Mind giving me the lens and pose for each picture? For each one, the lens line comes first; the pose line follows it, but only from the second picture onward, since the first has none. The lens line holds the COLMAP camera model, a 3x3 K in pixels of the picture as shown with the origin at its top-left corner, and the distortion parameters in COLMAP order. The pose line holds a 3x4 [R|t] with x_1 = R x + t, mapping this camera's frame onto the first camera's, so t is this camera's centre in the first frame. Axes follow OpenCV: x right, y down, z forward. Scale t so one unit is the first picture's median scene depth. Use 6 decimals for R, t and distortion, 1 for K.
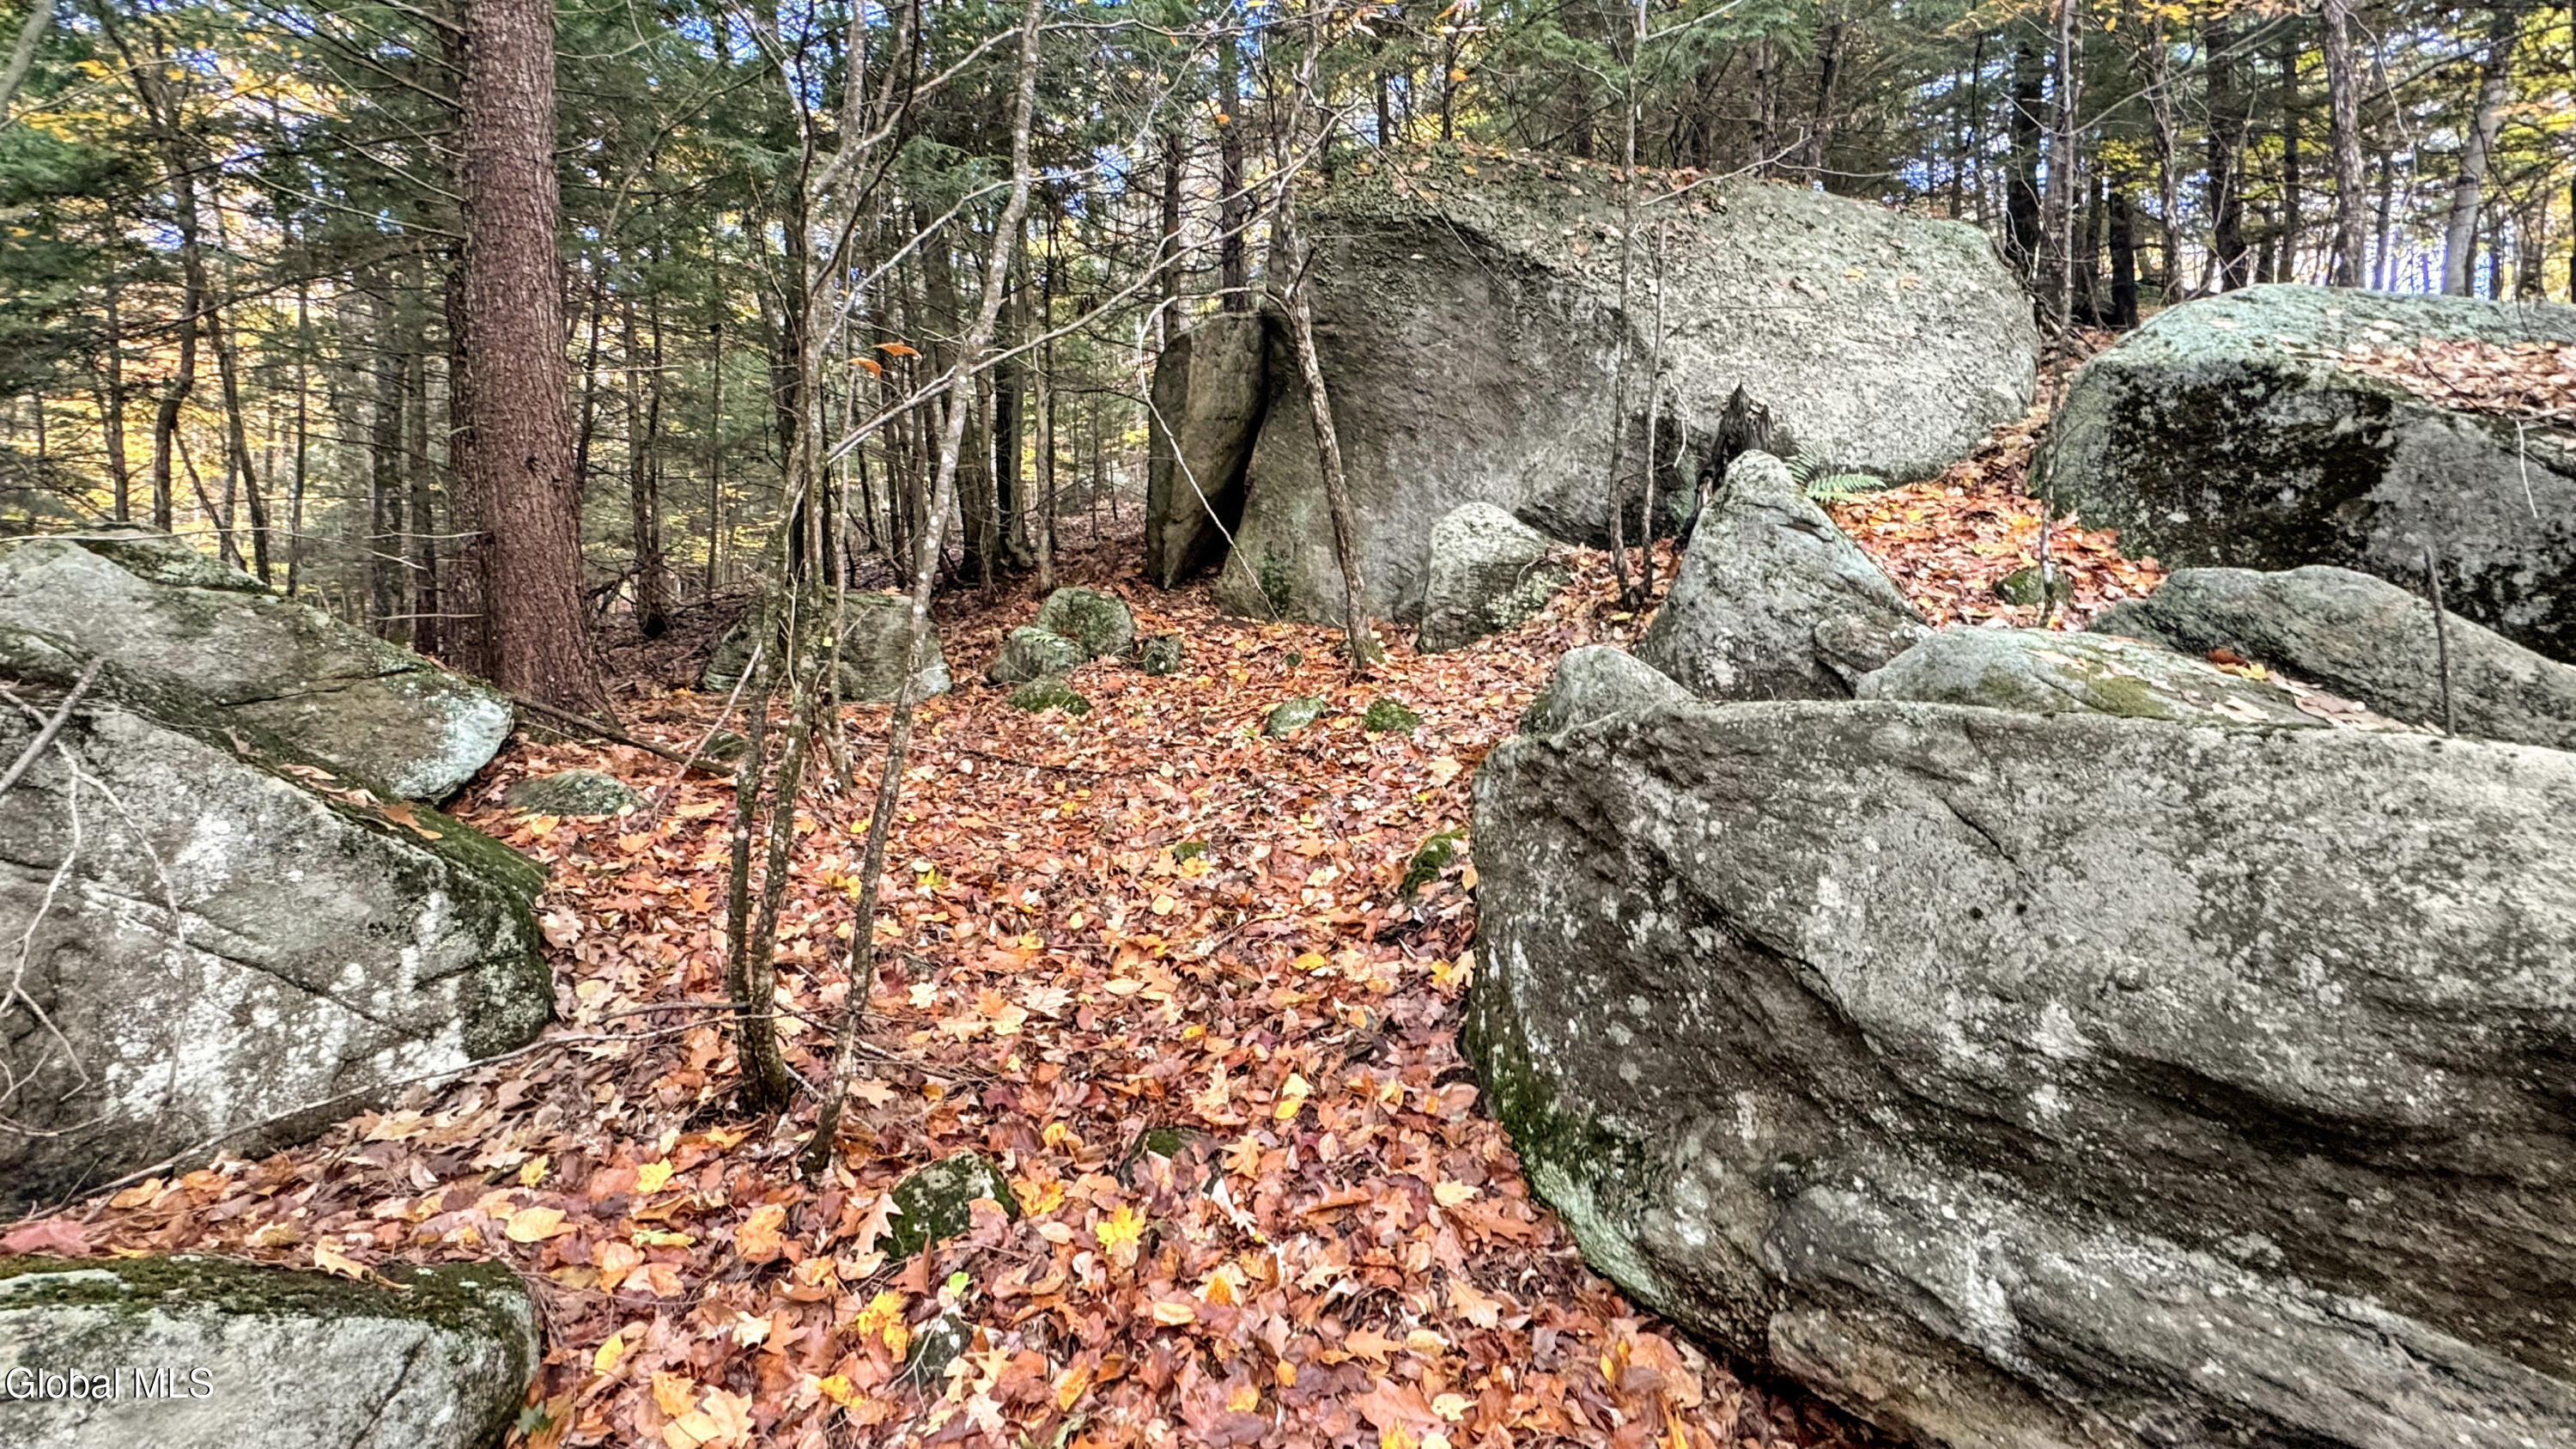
lens RADIAL K [[1790.6, 0, 1288.0], [0, 1790.6, 724.5], [0, 0, 1]] dist [0.002344, 0.001834]
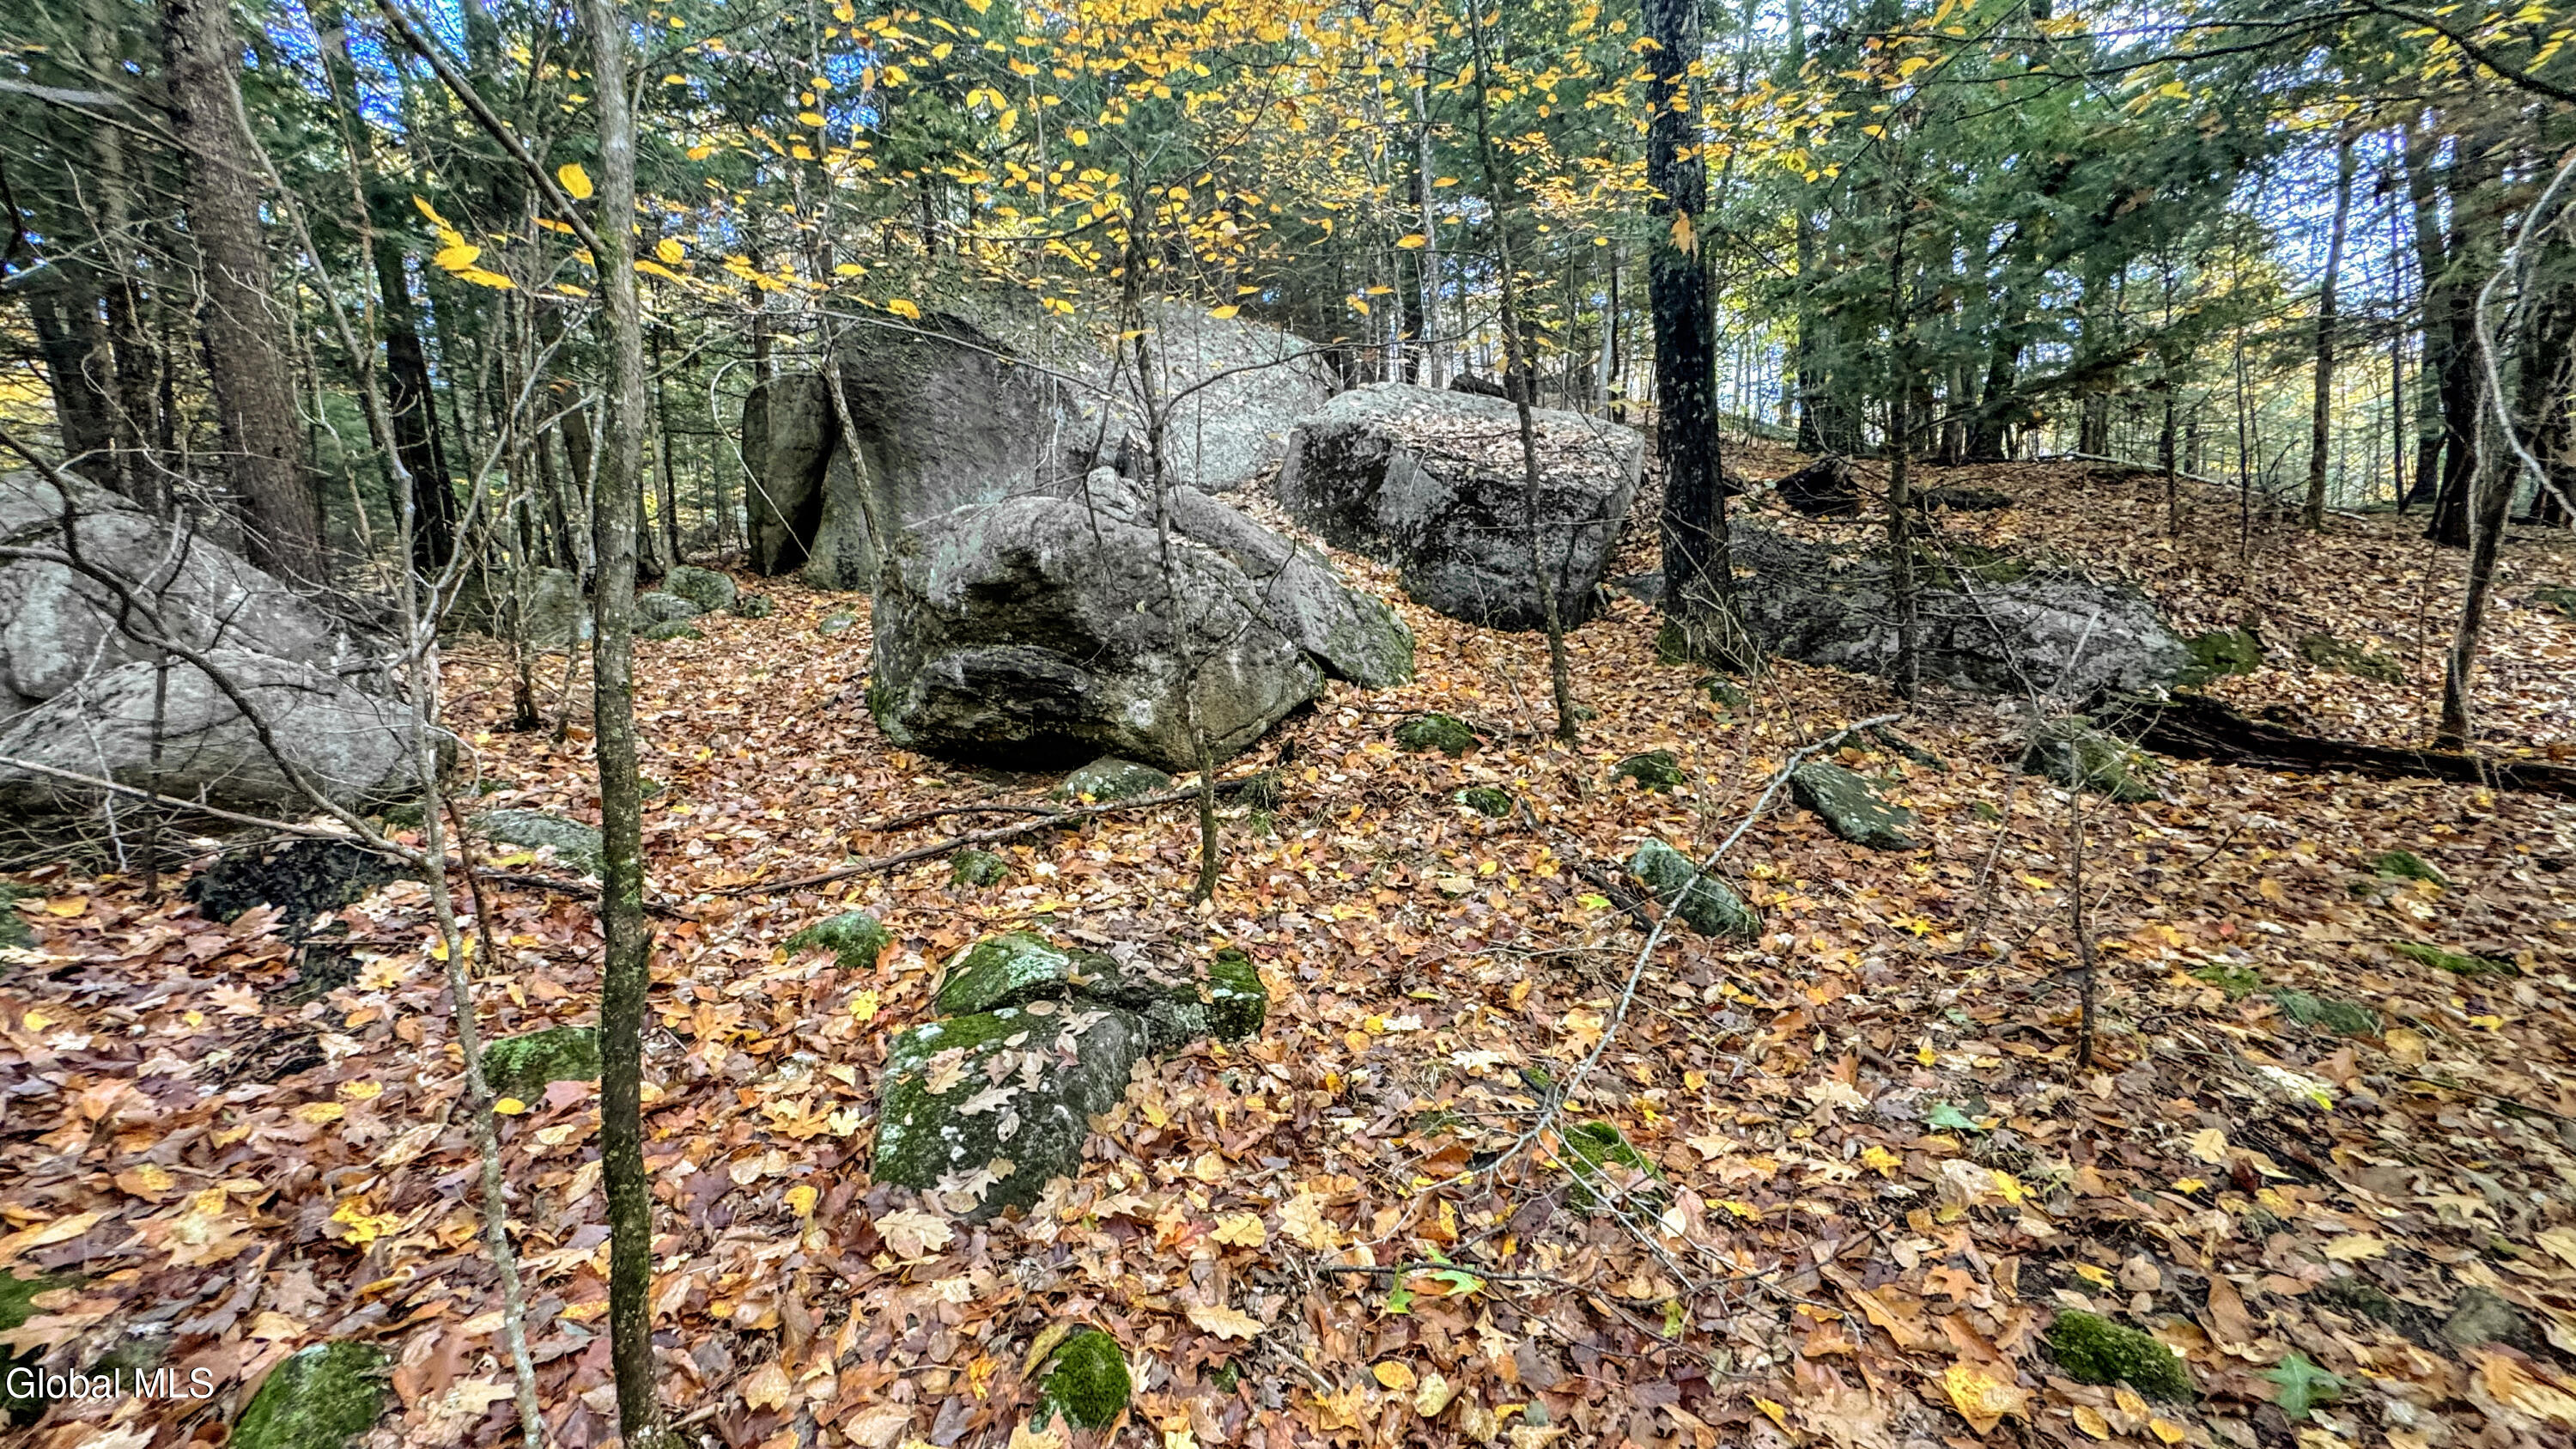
lens RADIAL K [[1164.9, 0, 1286.5], [0, 1164.9, 772.8], [0, 0, 1]] dist [0.000032, 0.000002]
pose [[0.940279, -0.068744, 0.333391, 0.029086], [0.036300, 0.994061, 0.102593, 0.040686], [-0.338464, -0.084364, 0.937190, -0.182884]]
